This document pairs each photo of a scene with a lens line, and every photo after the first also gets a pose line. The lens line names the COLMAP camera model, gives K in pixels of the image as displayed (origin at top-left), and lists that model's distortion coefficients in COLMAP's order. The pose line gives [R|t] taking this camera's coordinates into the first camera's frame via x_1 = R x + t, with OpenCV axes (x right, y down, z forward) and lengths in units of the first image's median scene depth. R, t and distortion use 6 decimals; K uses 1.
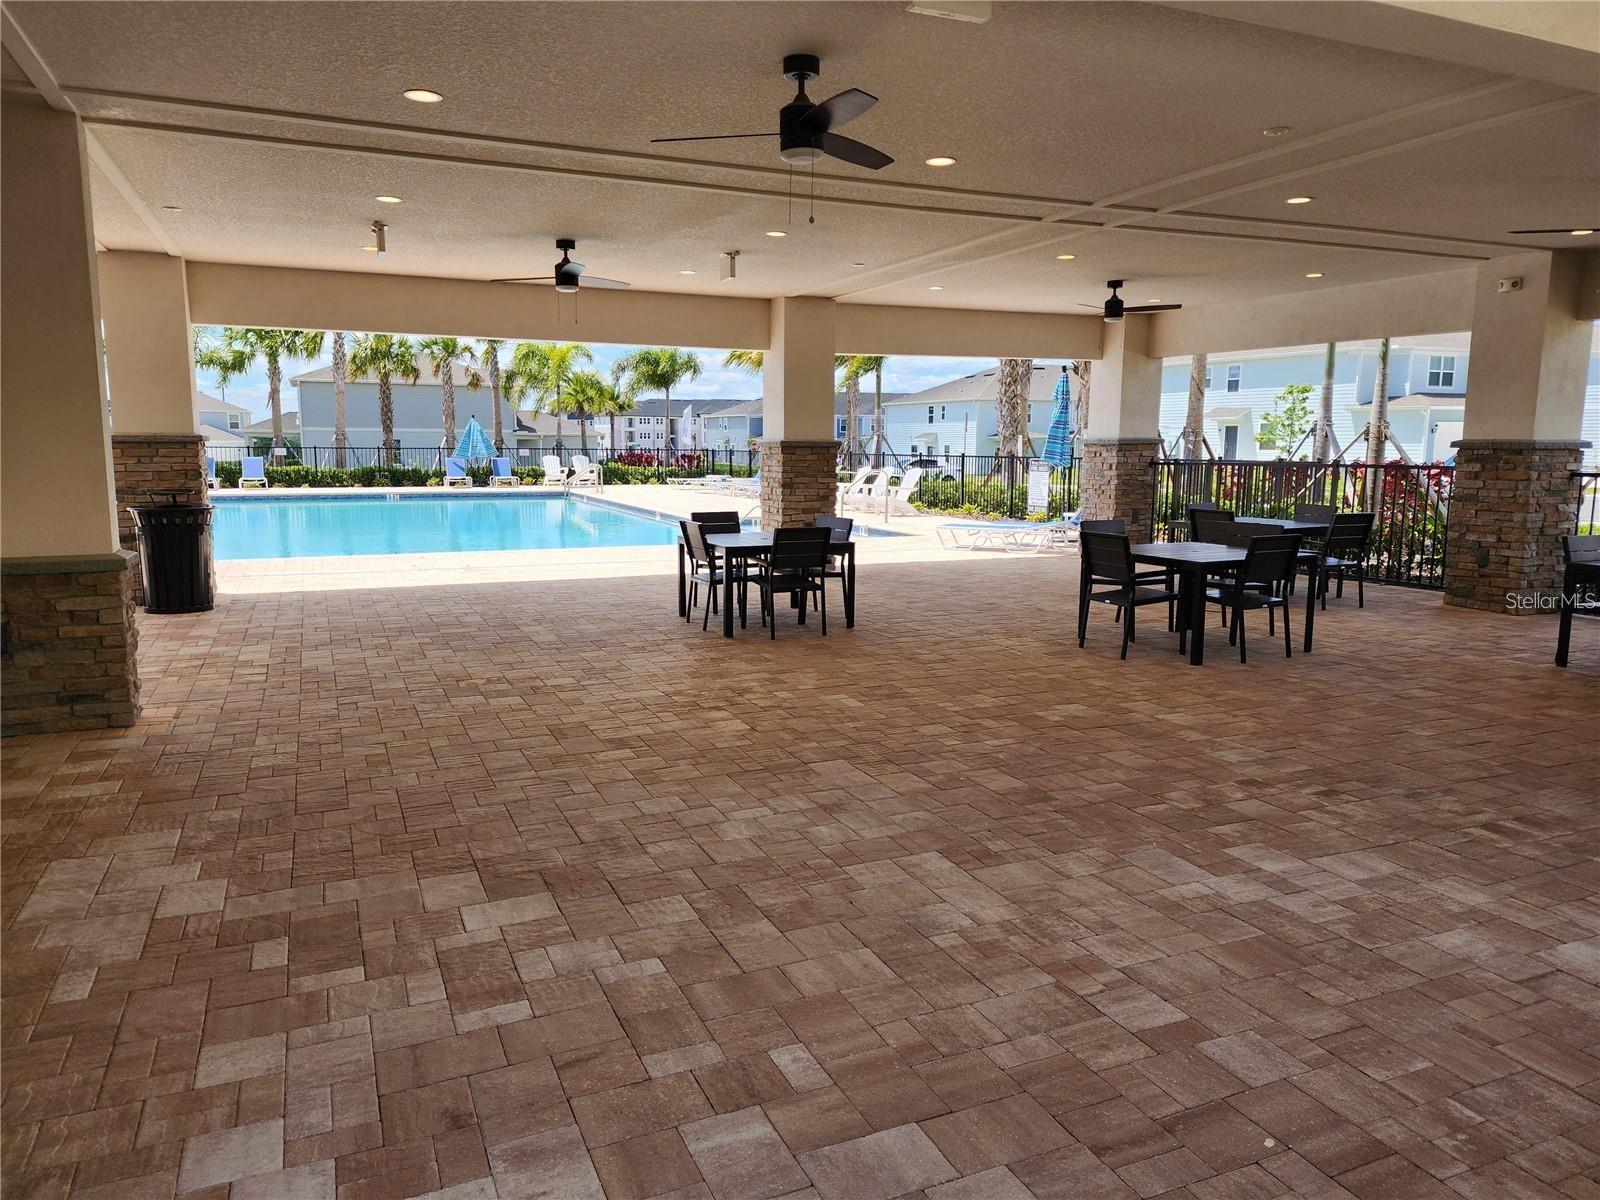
lens RADIAL K [[1092.2, 0, 800.0], [0, 1092.2, 600.0], [0, 0, 1]] dist [0.000289, 0.000348]
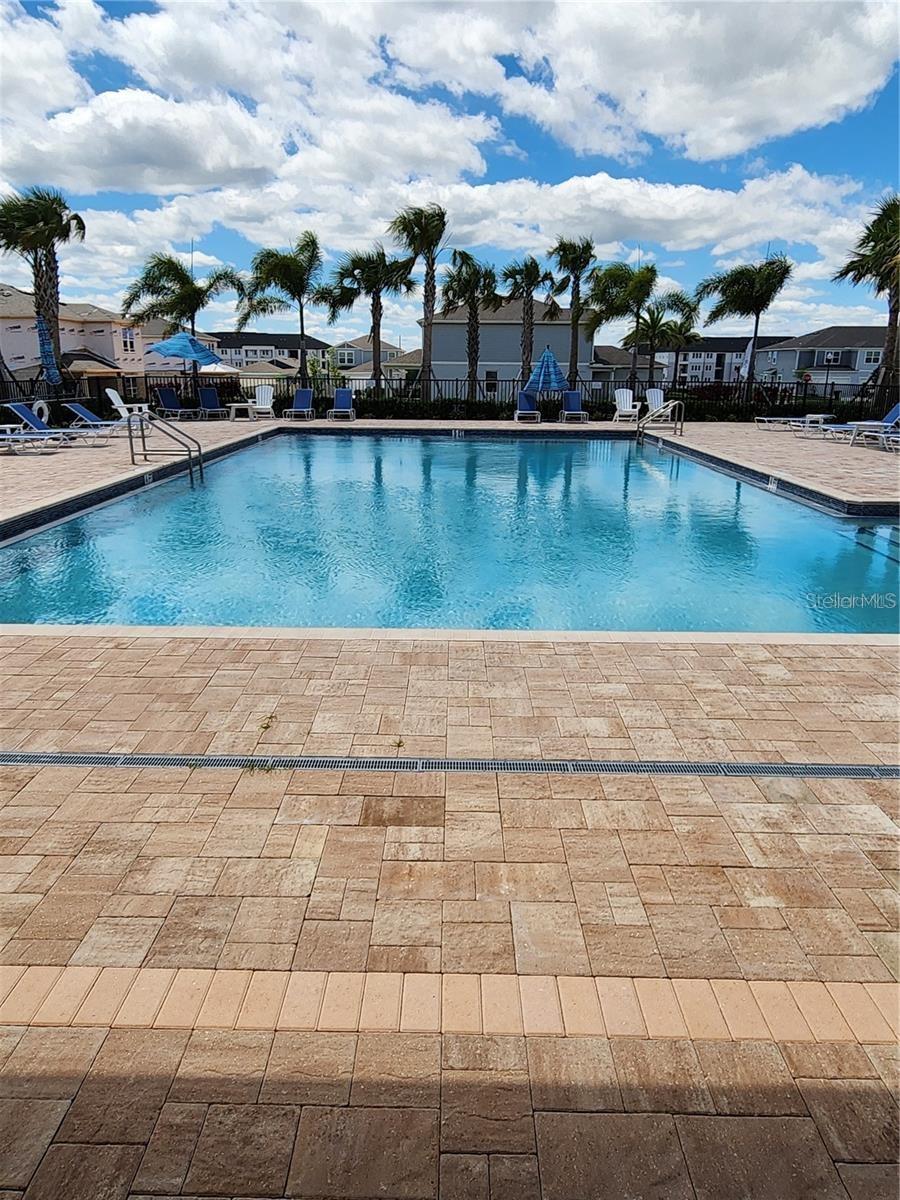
lens RADIAL K [[795.5, 0, 450.0], [0, 795.5, 600.0], [0, 0, 1]] dist [-0.003920, -0.000699]
pose [[0.911406, 0.111557, -0.396098, -0.070218], [-0.057641, 0.987672, 0.145538, -0.042259], [0.407451, -0.109813, 0.906601, 0.286222]]
